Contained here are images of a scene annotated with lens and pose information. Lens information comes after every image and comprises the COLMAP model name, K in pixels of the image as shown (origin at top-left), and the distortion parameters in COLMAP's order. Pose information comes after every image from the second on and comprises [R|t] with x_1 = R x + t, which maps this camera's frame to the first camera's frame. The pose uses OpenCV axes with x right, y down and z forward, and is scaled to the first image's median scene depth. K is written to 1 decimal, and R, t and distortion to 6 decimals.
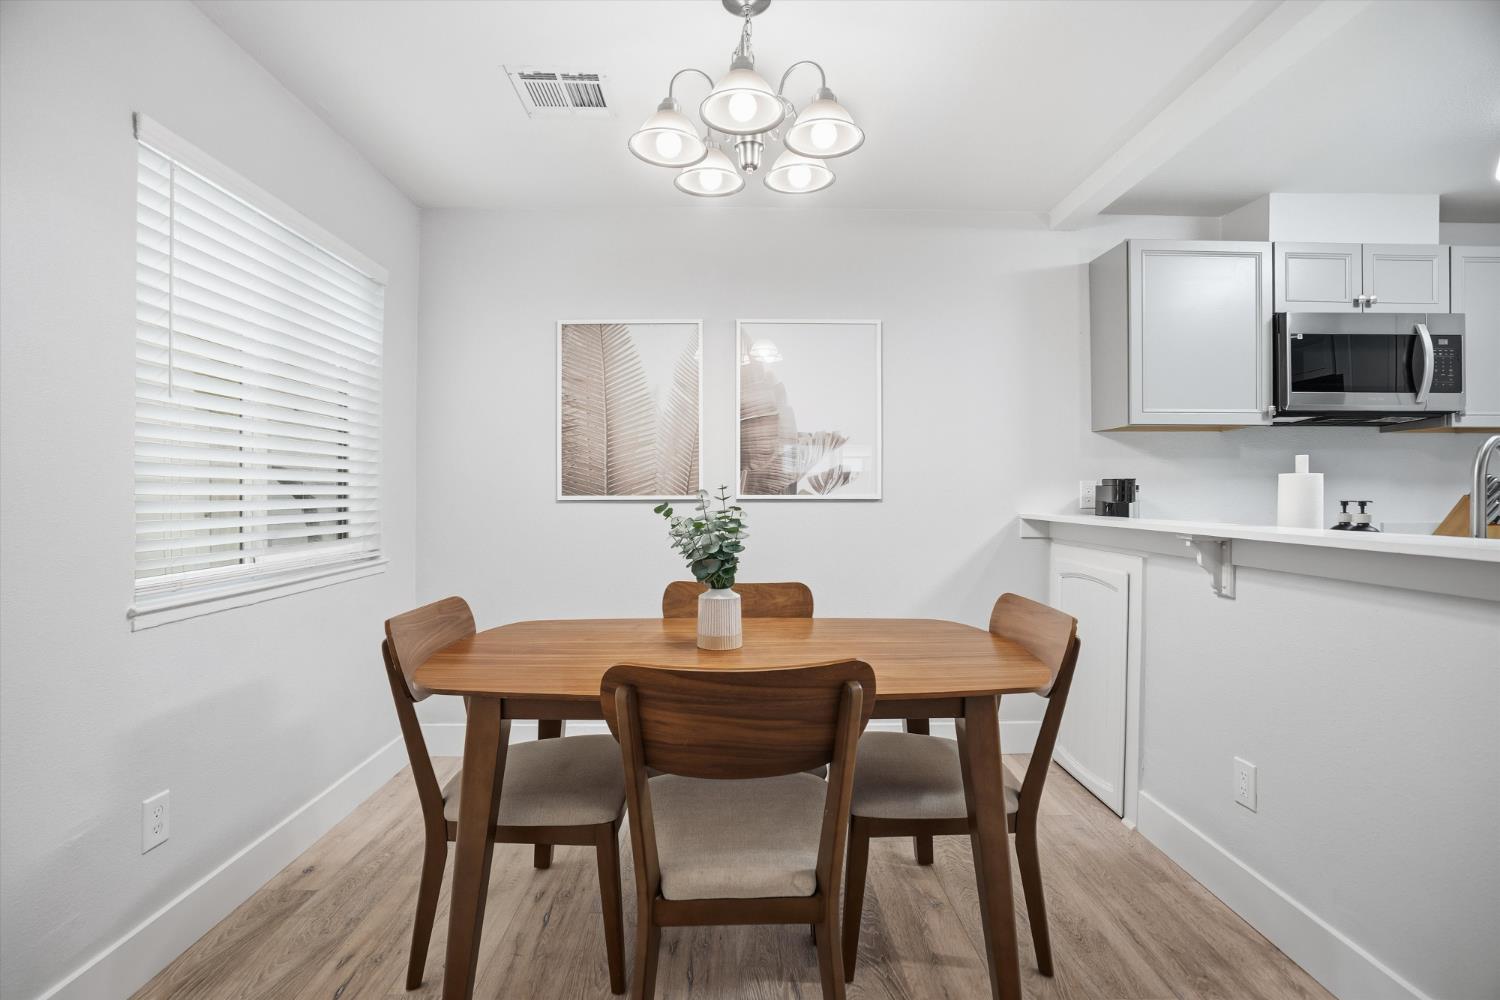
lens RADIAL K [[711.2, 0, 750.0], [0, 711.2, 500.0], [0, 0, 1]] dist [-0.066028, 0.027292]
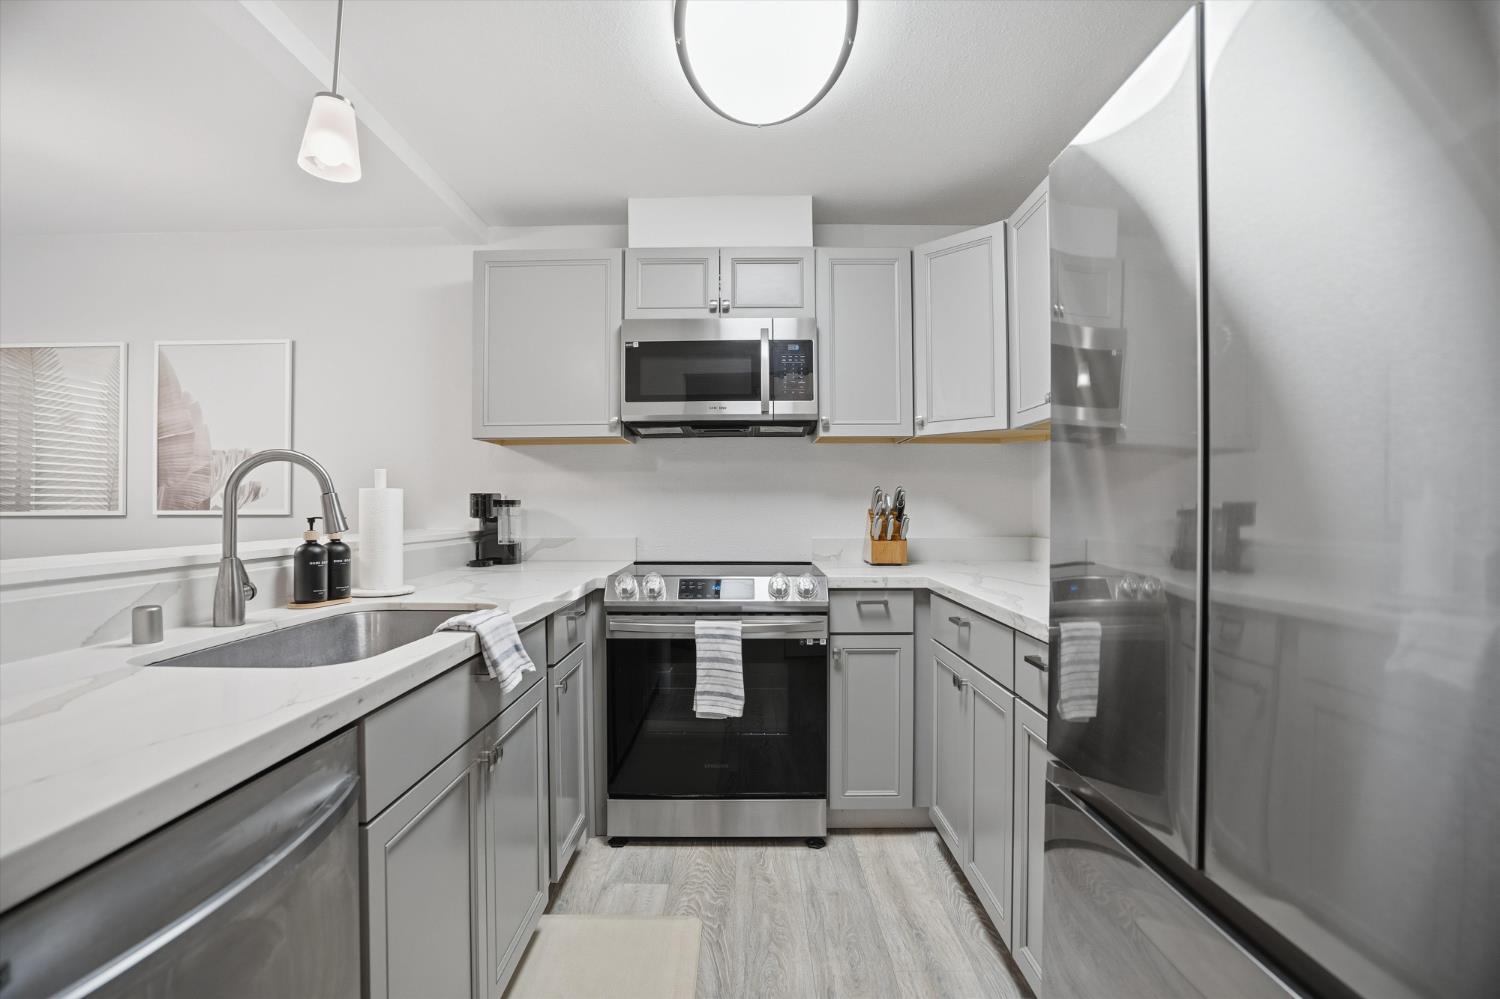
lens RADIAL K [[711.2, 0, 750.0], [0, 711.2, 499.5], [0, 0, 1]] dist [-0.066028, 0.027292]
pose [[0.999711, -0.003032, -0.023837, 0.903177], [0.002602, 0.999833, -0.018067, -0.003156], [0.023887, 0.018000, 0.999553, 0.019239]]
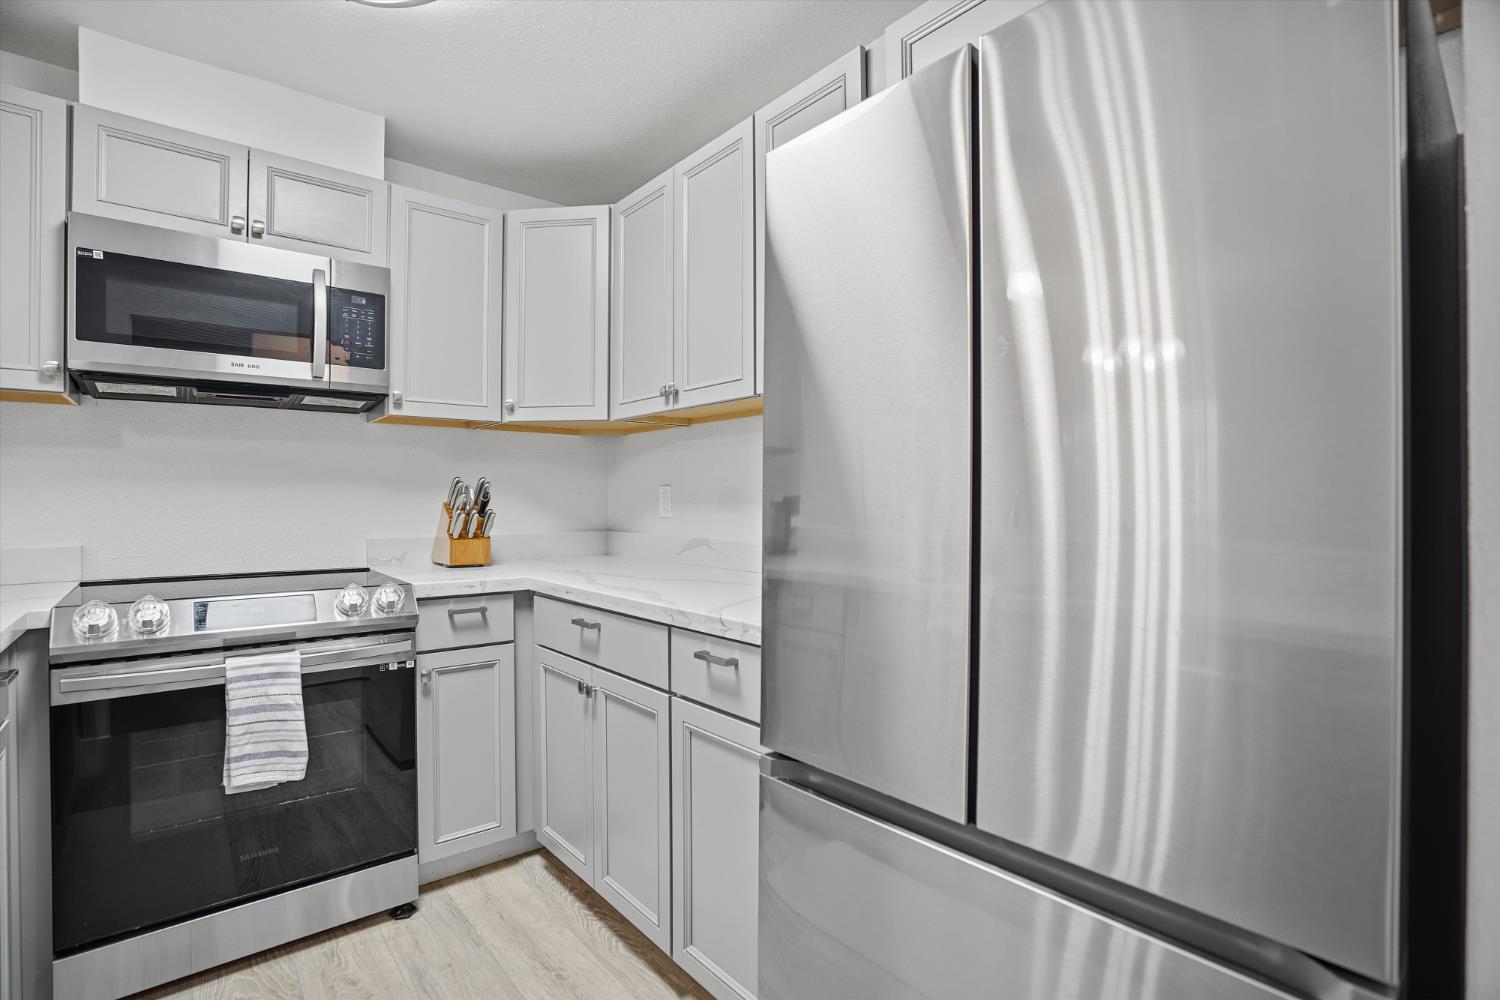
lens RADIAL K [[711.2, 0, 750.0], [0, 711.2, 500.0], [0, 0, 1]] dist [-0.066028, 0.027292]
pose [[0.780450, -0.001045, 0.625217, 0.804946], [0.007668, 0.999939, -0.007901, -0.001301], [-0.625171, 0.010960, 0.780411, 0.122417]]
